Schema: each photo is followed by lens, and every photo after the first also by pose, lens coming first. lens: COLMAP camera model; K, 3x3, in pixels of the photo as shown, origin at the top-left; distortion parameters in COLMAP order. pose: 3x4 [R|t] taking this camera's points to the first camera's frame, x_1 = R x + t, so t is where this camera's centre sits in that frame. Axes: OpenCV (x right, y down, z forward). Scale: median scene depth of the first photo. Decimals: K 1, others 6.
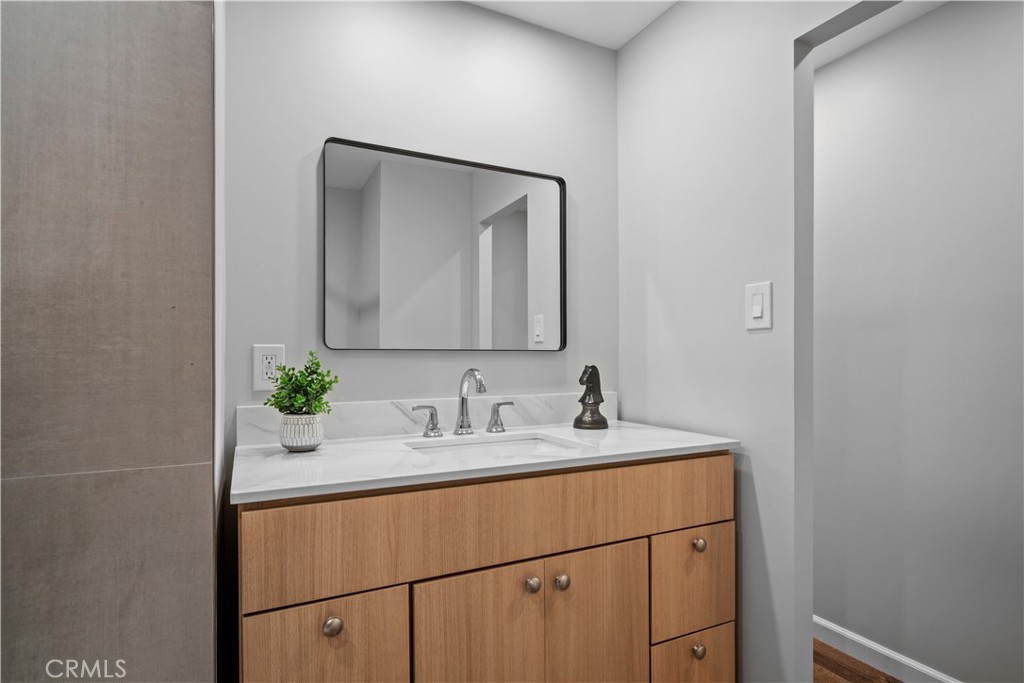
lens RADIAL K [[527.8, 0, 510.6], [0, 527.8, 336.9], [0, 0, 1]] dist [-0.002327, -0.000072]
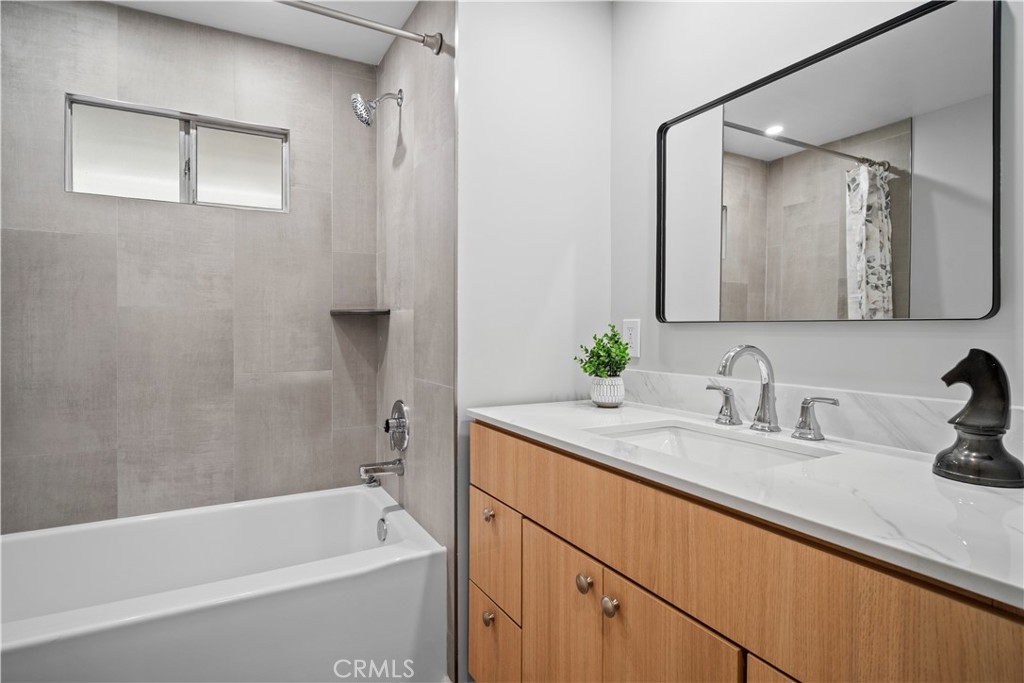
lens RADIAL K [[527.8, 0, 510.6], [0, 527.8, 336.9], [0, 0, 1]] dist [-0.002327, -0.000072]
pose [[0.072813, 0.022734, -0.997086, 0.822471], [0.020582, 0.999493, 0.024292, 0.029378], [0.997133, -0.022291, 0.072308, 0.747308]]
